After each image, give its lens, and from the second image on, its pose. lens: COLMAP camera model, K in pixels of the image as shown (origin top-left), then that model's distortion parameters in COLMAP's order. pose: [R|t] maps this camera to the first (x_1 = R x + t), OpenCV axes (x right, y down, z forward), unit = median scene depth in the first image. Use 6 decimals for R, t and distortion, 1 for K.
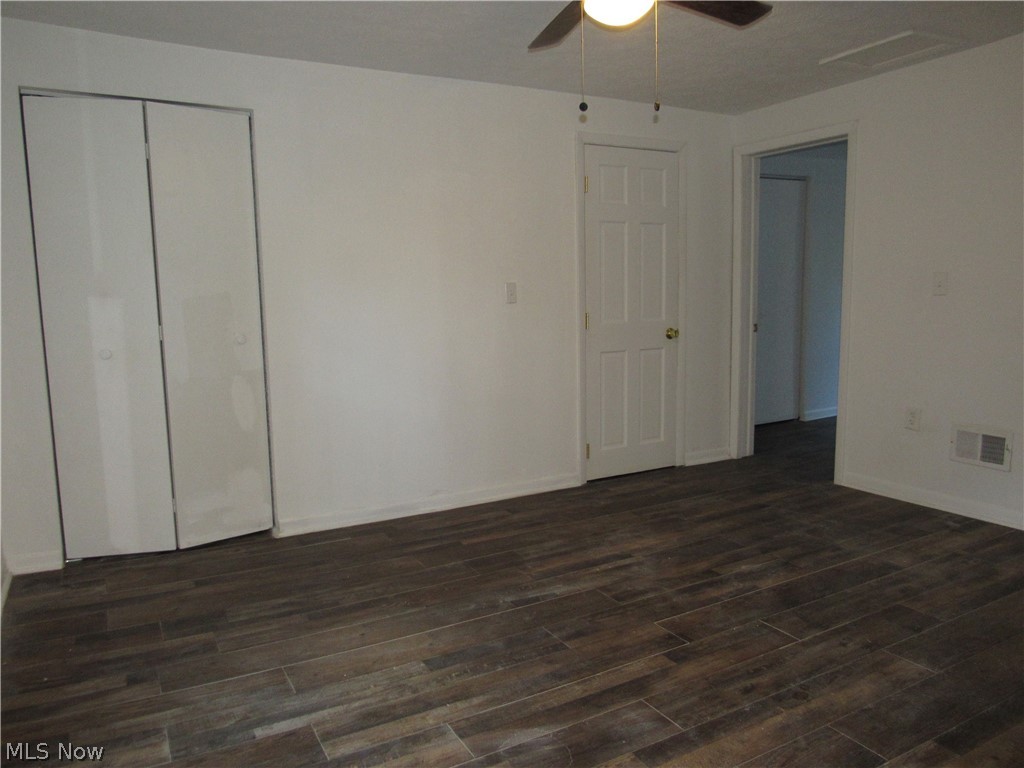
lens RADIAL K [[726.1, 0, 500.9], [0, 726.1, 384.6], [0, 0, 1]] dist [-0.046531, 0.019131]
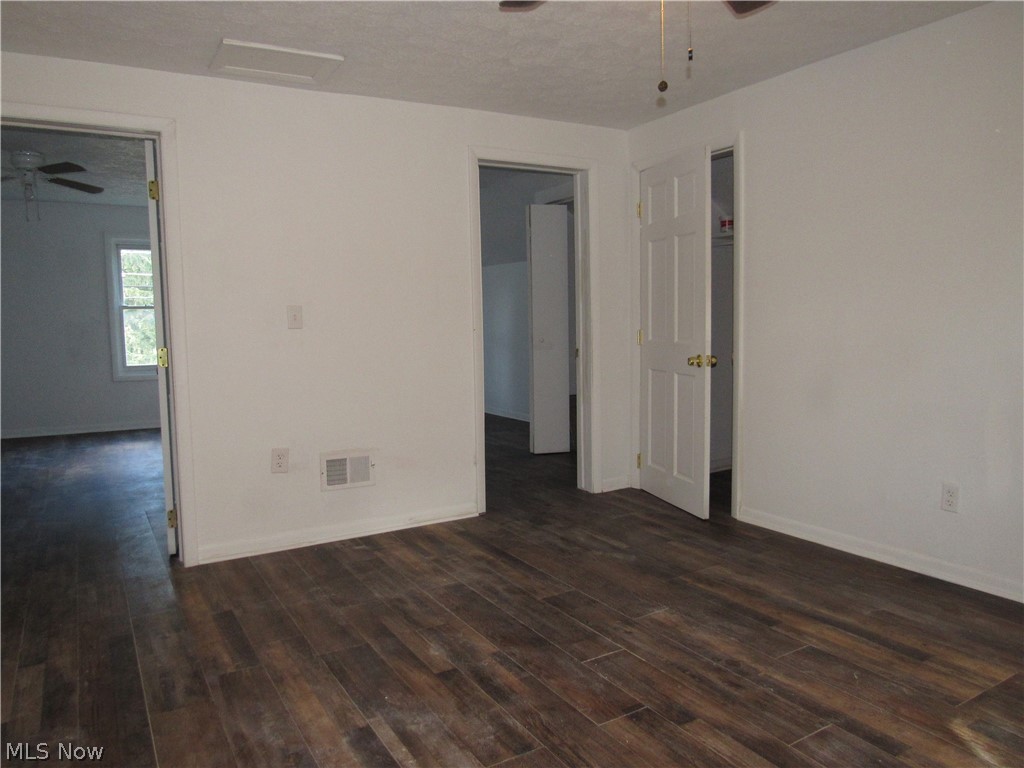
lens RADIAL K [[726.1, 0, 504.7], [0, 726.1, 375.9], [0, 0, 1]] dist [-0.046531, 0.019131]
pose [[-0.035563, -0.054752, 0.997866, -0.471926], [0.150373, 0.986837, 0.059506, -0.093425], [-0.987989, 0.152168, -0.026861, 0.922979]]
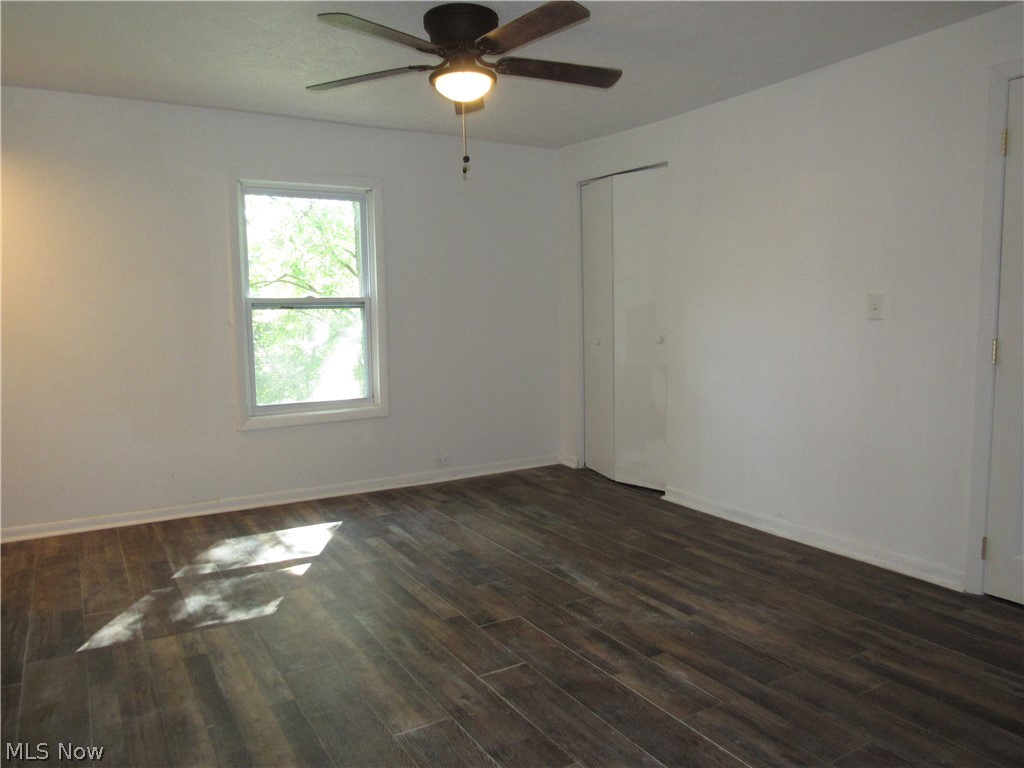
lens RADIAL K [[726.1, 0, 502.0], [0, 726.1, 380.0], [0, 0, 1]] dist [-0.046531, 0.019131]
pose [[0.045243, 0.120064, -0.991735, 1.078102], [-0.119333, 0.986292, 0.113961, -0.120654], [0.991823, 0.113191, 0.058950, 0.754693]]
